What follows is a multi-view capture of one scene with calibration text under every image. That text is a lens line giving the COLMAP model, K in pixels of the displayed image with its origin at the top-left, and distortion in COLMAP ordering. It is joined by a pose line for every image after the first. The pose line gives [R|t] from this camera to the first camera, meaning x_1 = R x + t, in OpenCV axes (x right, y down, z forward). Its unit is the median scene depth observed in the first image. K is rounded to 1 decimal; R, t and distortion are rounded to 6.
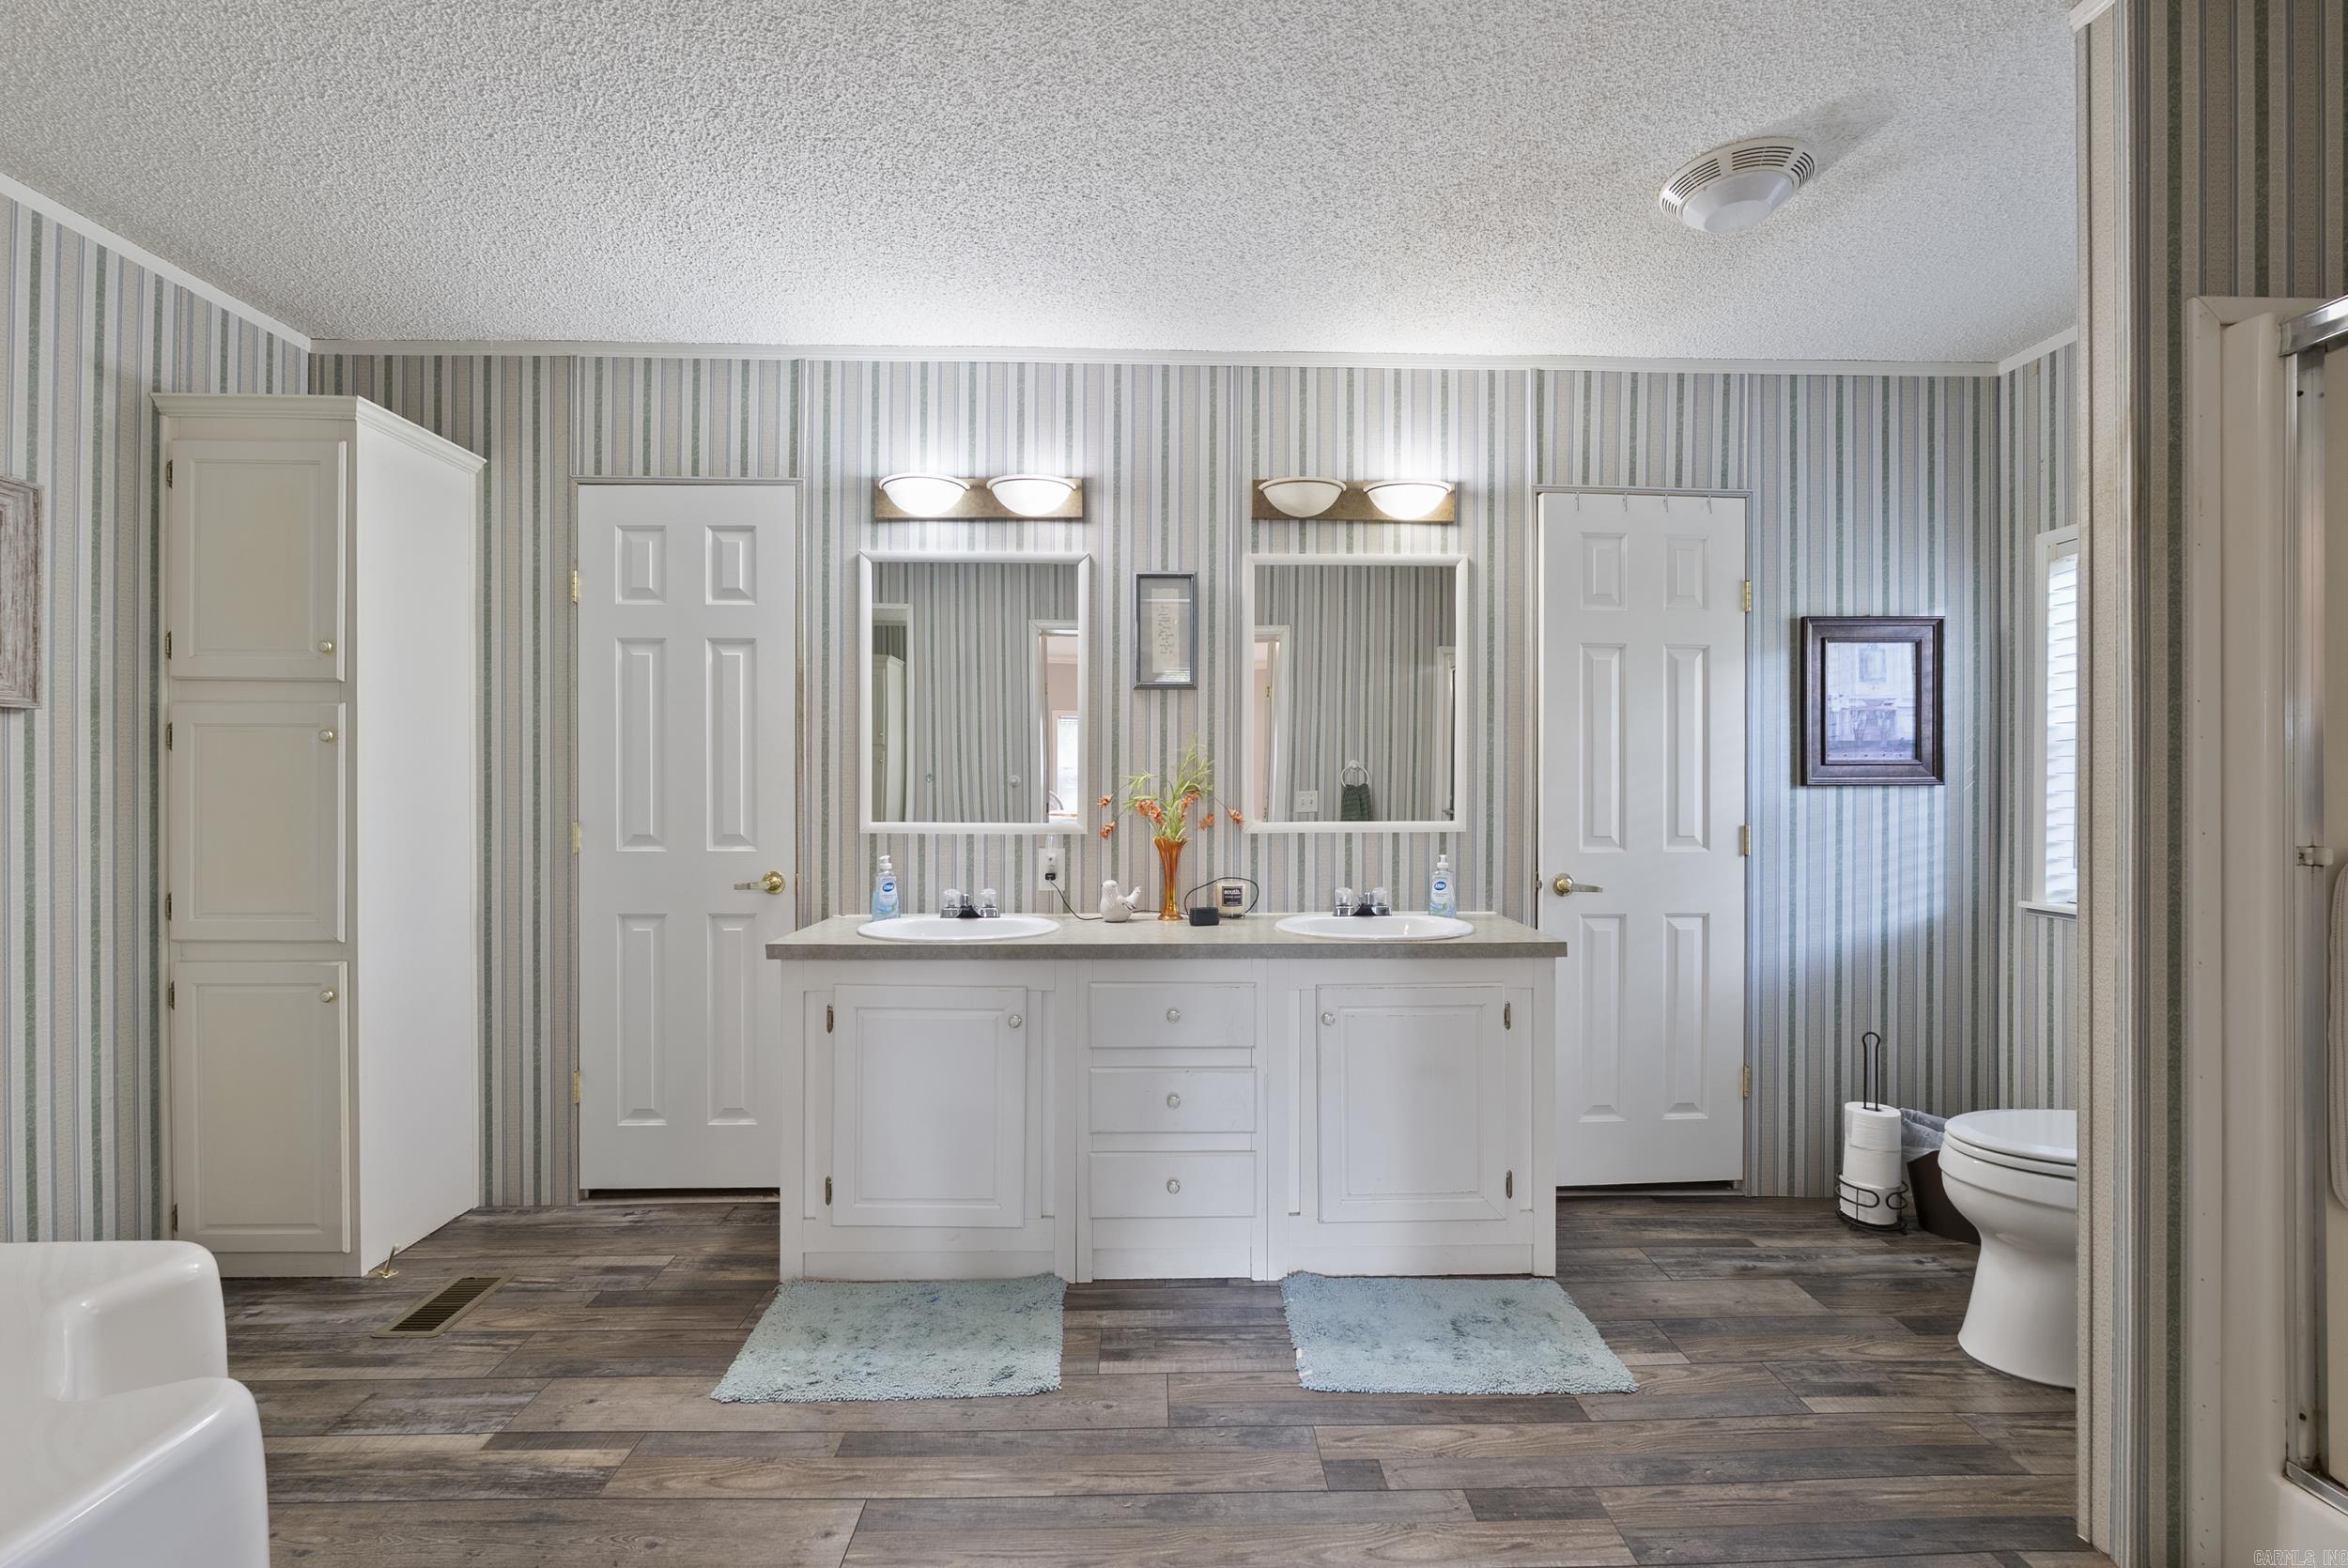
lens RADIAL K [[1034.7, 0, 1177.6], [0, 1034.7, 783.7], [0, 0, 1]] dist [-0.007149, -0.000065]
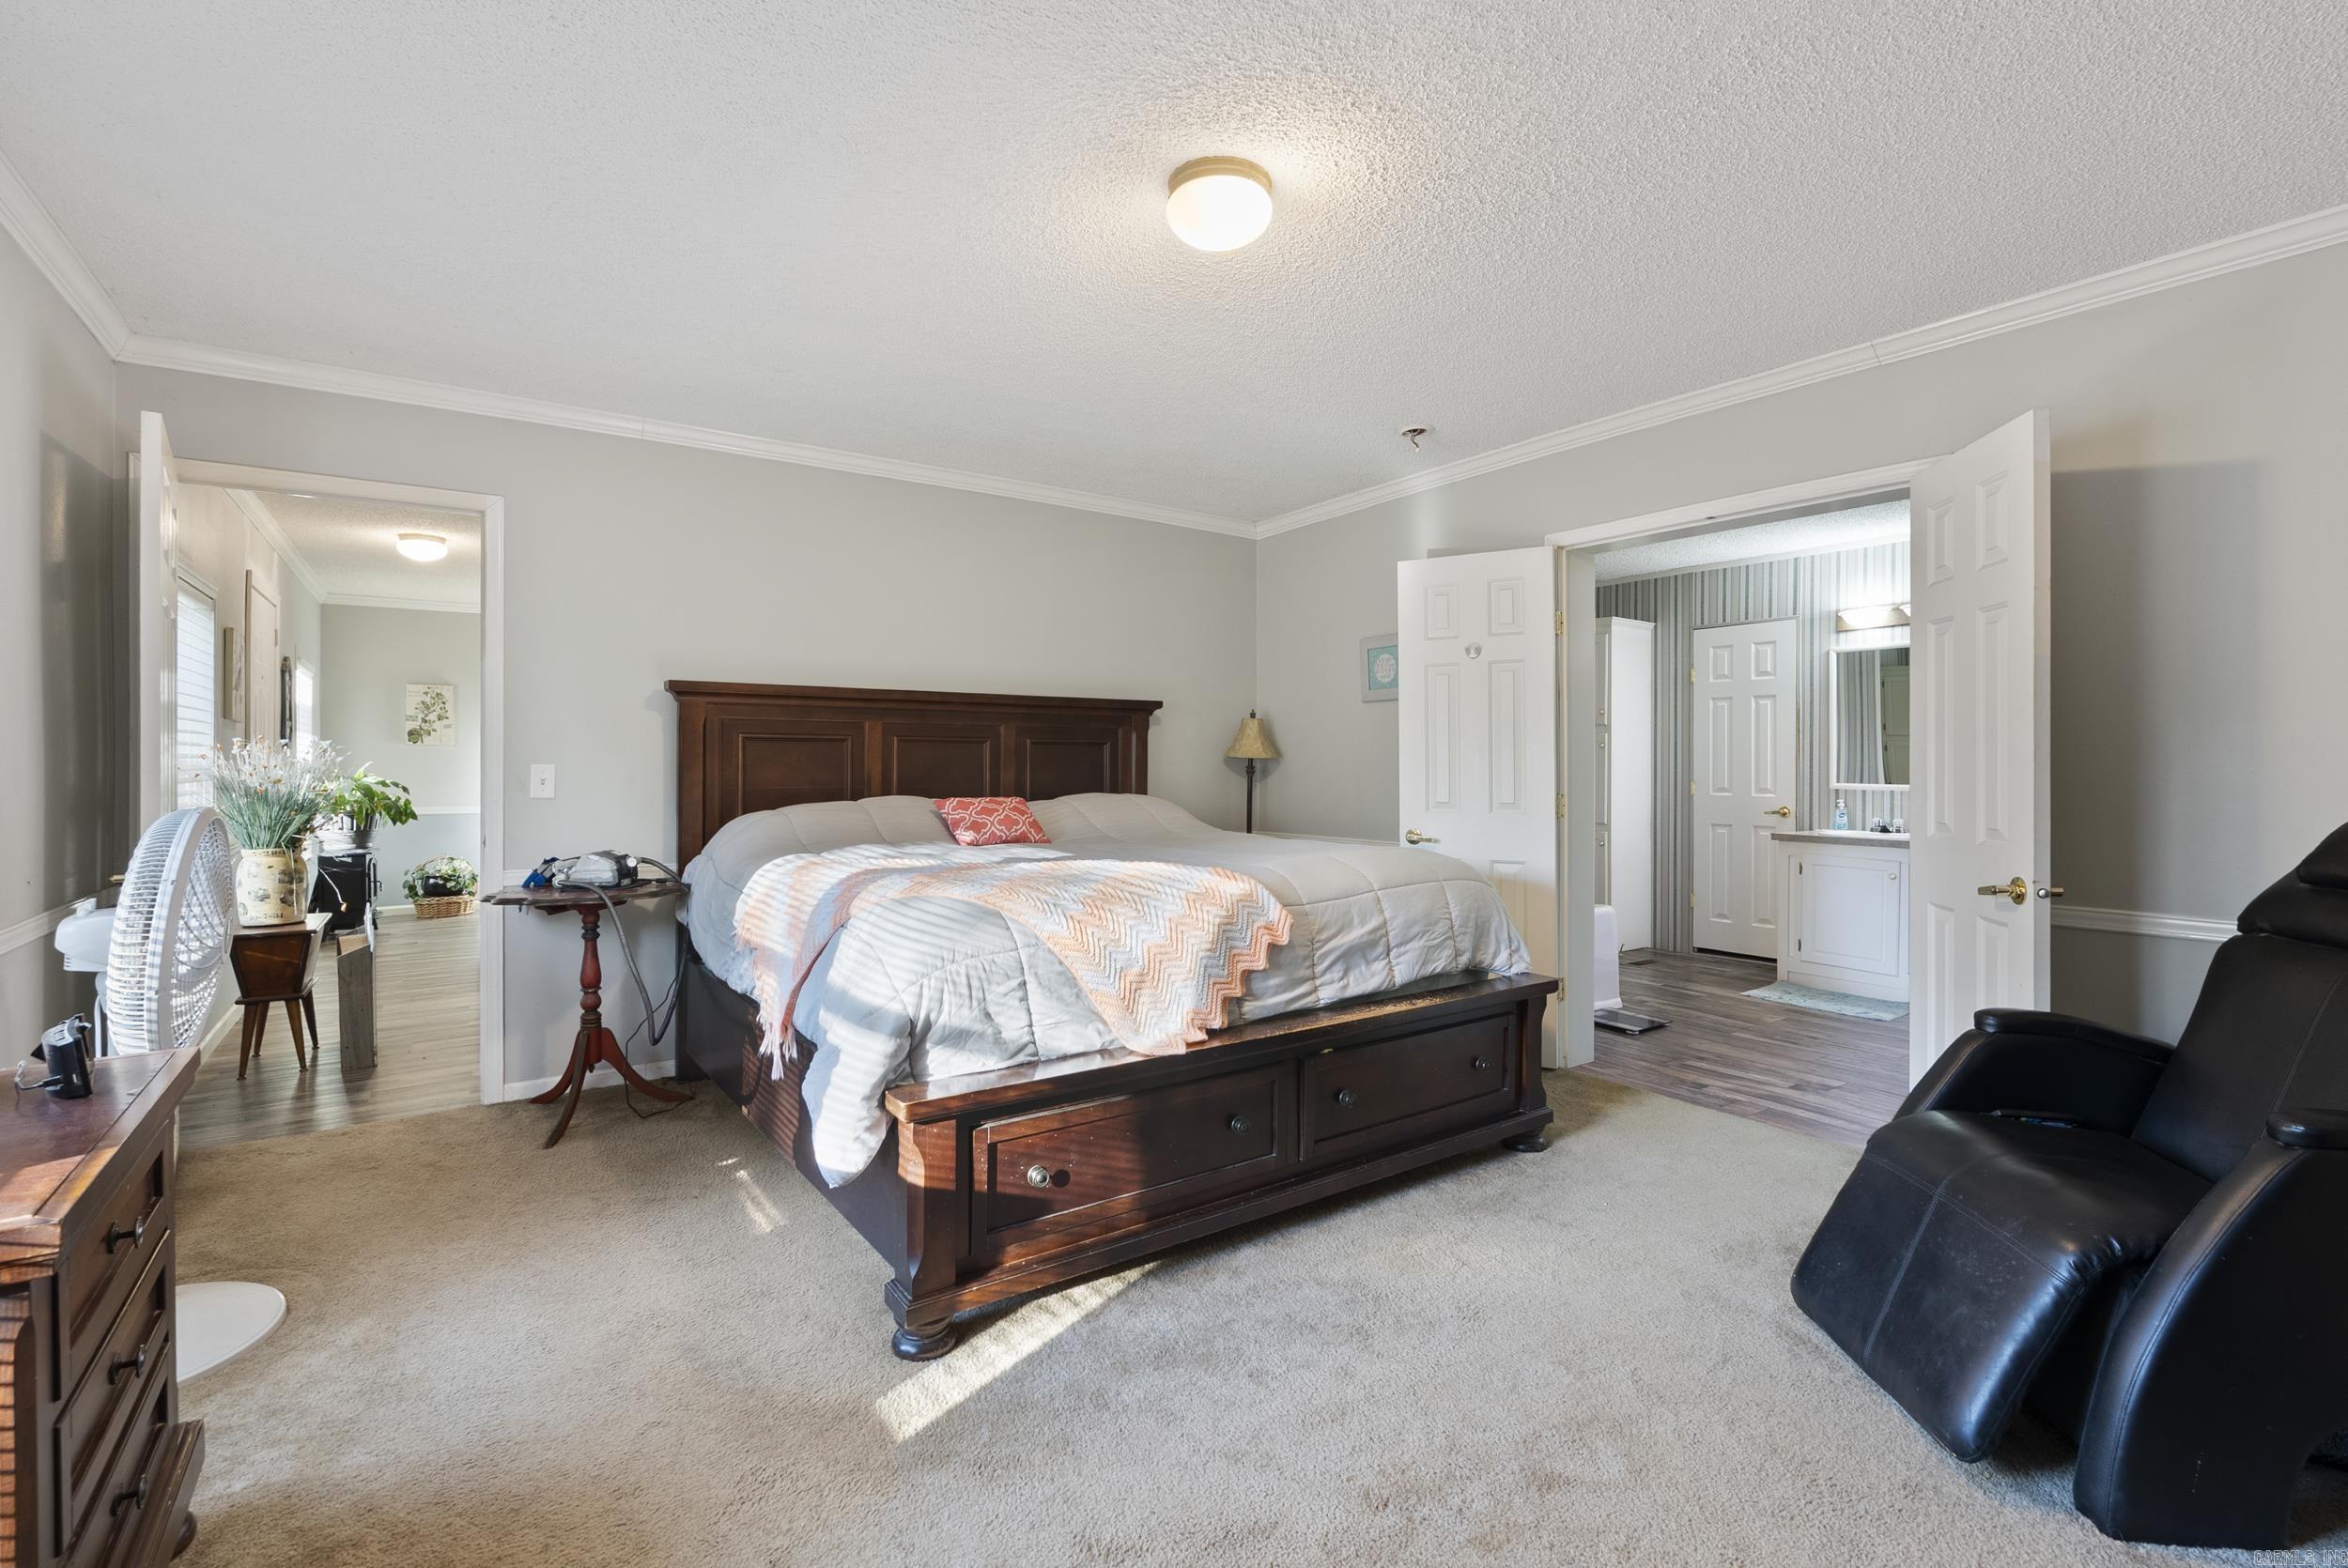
lens RADIAL K [[1034.7, 0, 1181.2], [0, 1034.7, 771.7], [0, 0, 1]] dist [-0.007149, -0.000065]
pose [[0.552264, 0.004968, -0.833655, 0.670880], [-0.000703, 0.999985, 0.005493, 0.004823], [0.833669, -0.002448, 0.552259, -1.159390]]
